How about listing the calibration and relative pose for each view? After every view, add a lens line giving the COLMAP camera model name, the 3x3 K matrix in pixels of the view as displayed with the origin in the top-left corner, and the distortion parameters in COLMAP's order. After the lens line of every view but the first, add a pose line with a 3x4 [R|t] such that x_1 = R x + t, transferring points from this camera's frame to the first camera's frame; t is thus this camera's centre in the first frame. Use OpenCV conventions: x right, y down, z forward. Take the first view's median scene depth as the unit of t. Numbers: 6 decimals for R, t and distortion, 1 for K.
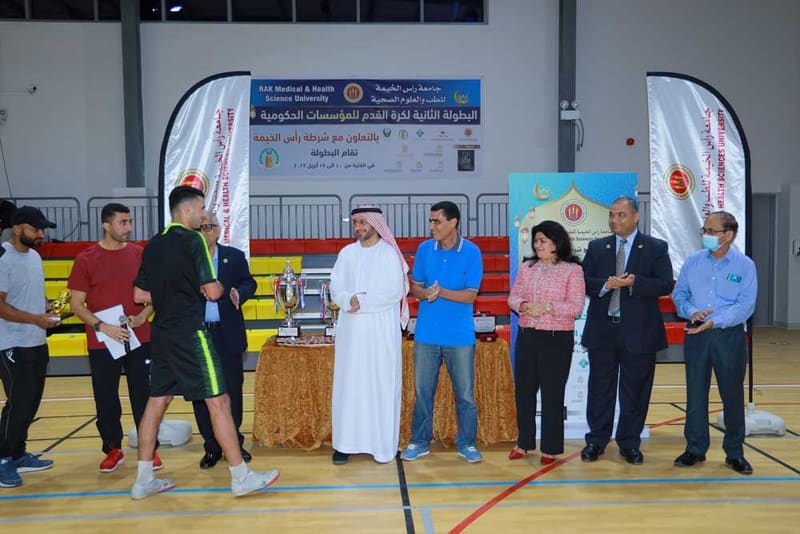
lens RADIAL K [[1180.1, 0, 433.9], [0, 1180.1, 264.3], [0, 0, 1]] dist [0.153235, 0.070417]
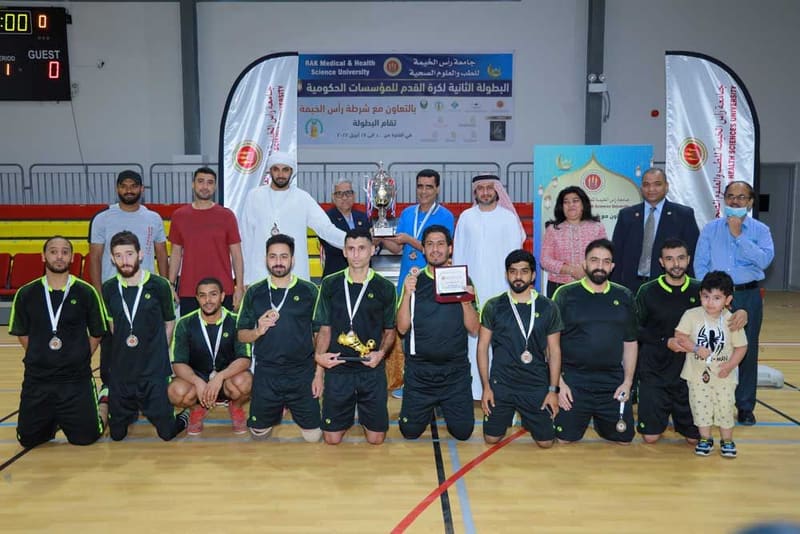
lens RADIAL K [[1227.8, 0, 400.0], [0, 1227.8, 267.0], [0, 0, 1]] dist [0.156862, 0.182361]
pose [[0.998003, 0.011901, -0.062035, 0.009582], [-0.009918, 0.999433, 0.032173, -0.000256], [0.062382, -0.031493, 0.997555, -0.113426]]
